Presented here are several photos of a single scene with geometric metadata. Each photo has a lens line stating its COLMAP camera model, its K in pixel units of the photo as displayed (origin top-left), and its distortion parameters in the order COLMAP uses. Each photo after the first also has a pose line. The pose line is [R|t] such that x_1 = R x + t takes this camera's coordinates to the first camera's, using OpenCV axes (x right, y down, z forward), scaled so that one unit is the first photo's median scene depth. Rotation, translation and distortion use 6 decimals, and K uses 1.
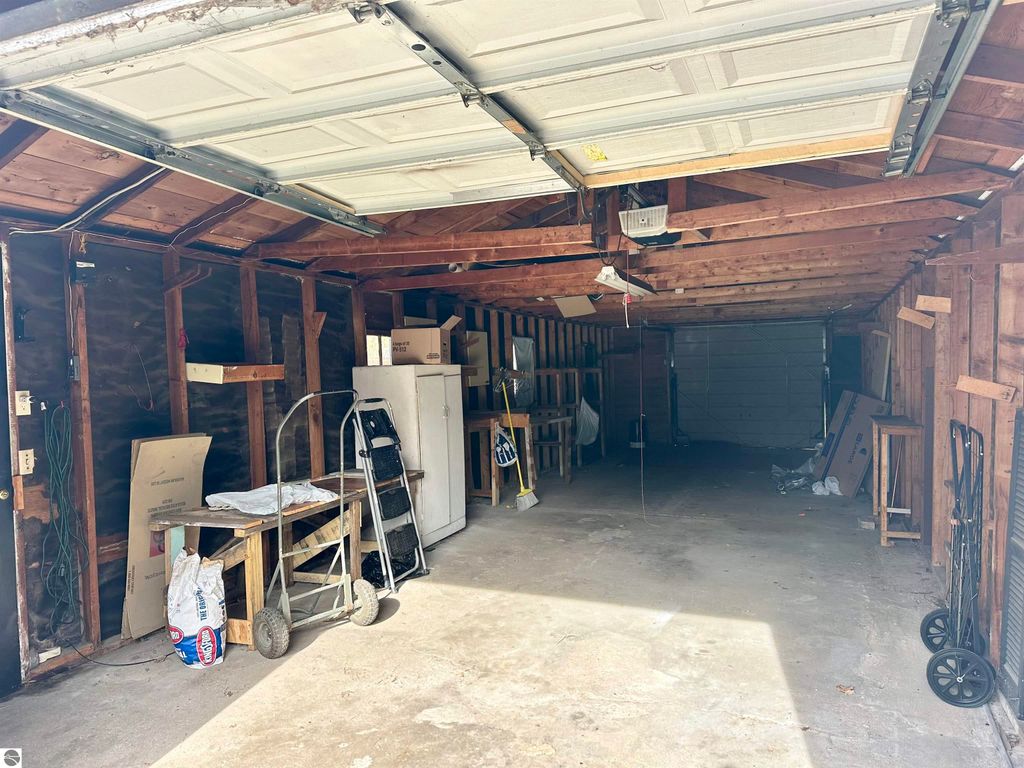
lens RADIAL K [[713.3, 0, 516.6], [0, 713.3, 389.8], [0, 0, 1]] dist [0.049478, -0.041913]
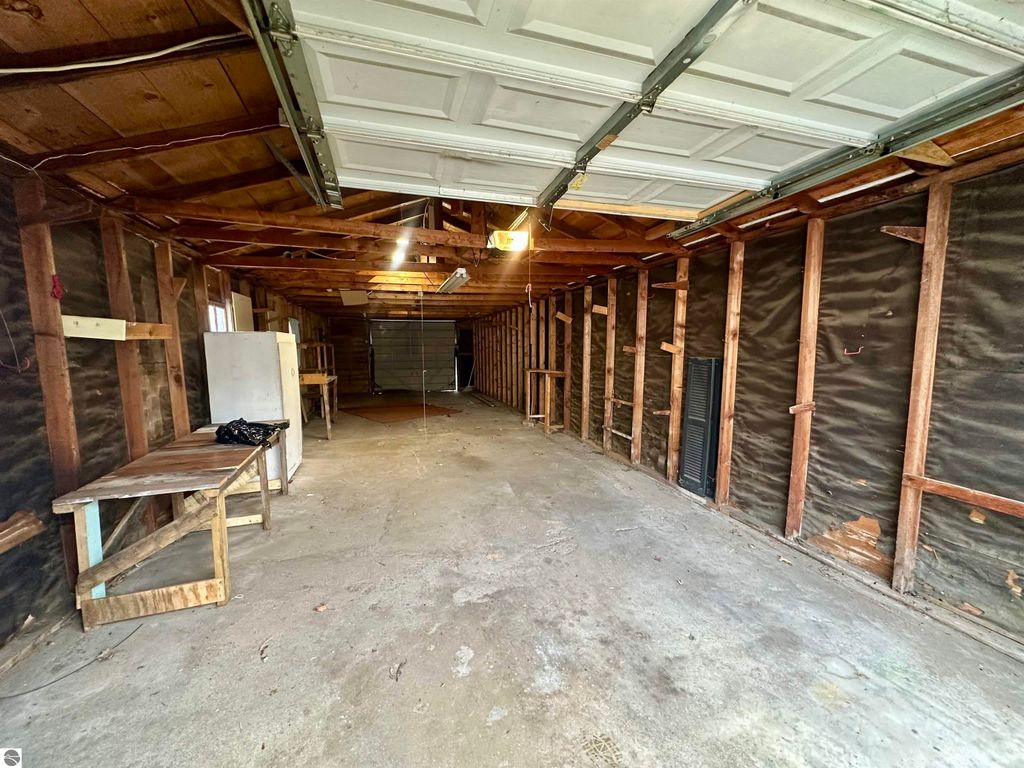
lens RADIAL K [[406.4, 0, 512.0], [0, 406.4, 382.5], [0, 0, 1]] dist [-0.003003, -0.000174]
pose [[0.772688, -0.041623, 0.633419, -0.349660], [0.010017, 0.998523, 0.053396, 0.022284], [-0.634707, -0.034914, 0.771964, 0.279755]]
